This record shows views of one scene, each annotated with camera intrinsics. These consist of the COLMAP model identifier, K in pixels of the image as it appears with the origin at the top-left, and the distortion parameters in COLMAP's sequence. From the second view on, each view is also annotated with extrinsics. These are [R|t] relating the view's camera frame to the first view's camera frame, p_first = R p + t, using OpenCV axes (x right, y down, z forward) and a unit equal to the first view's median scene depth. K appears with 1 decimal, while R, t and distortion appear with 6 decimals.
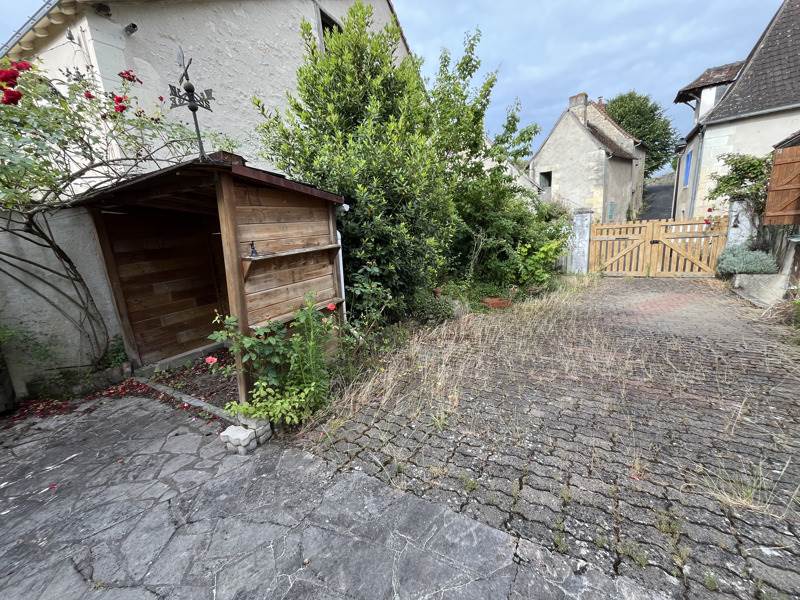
lens RADIAL K [[323.3, 0, 397.9], [0, 323.3, 299.4], [0, 0, 1]] dist [-0.002588, -0.000323]
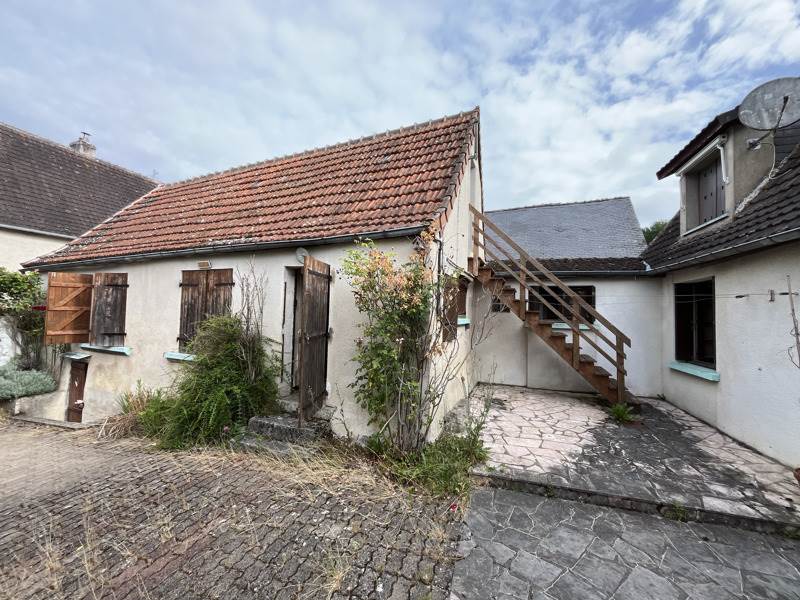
lens RADIAL K [[323.3, 0, 398.8], [0, 323.3, 299.1], [0, 0, 1]] dist [-0.002588, -0.000323]
pose [[-0.246330, 0.115762, 0.962248, -0.088833], [0.209620, 0.975705, -0.063719, -0.081594], [-0.946246, 0.186010, -0.264611, 0.233944]]
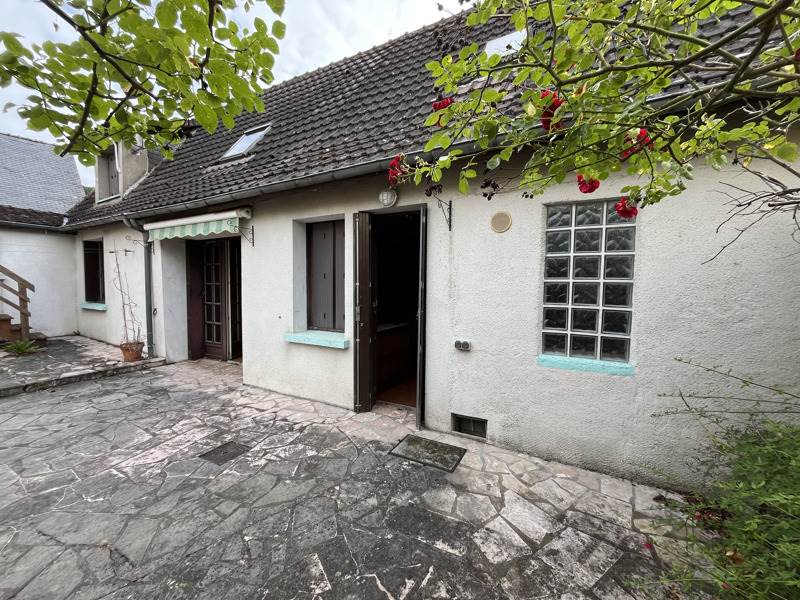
lens RADIAL K [[323.3, 0, 397.9], [0, 323.3, 295.4], [0, 0, 1]] dist [-0.002588, -0.000323]
pose [[-0.996708, 0.074719, -0.031454, -0.479946], [0.063778, 0.962208, 0.264741, -0.063166], [0.050047, 0.261863, -0.963807, 0.458893]]
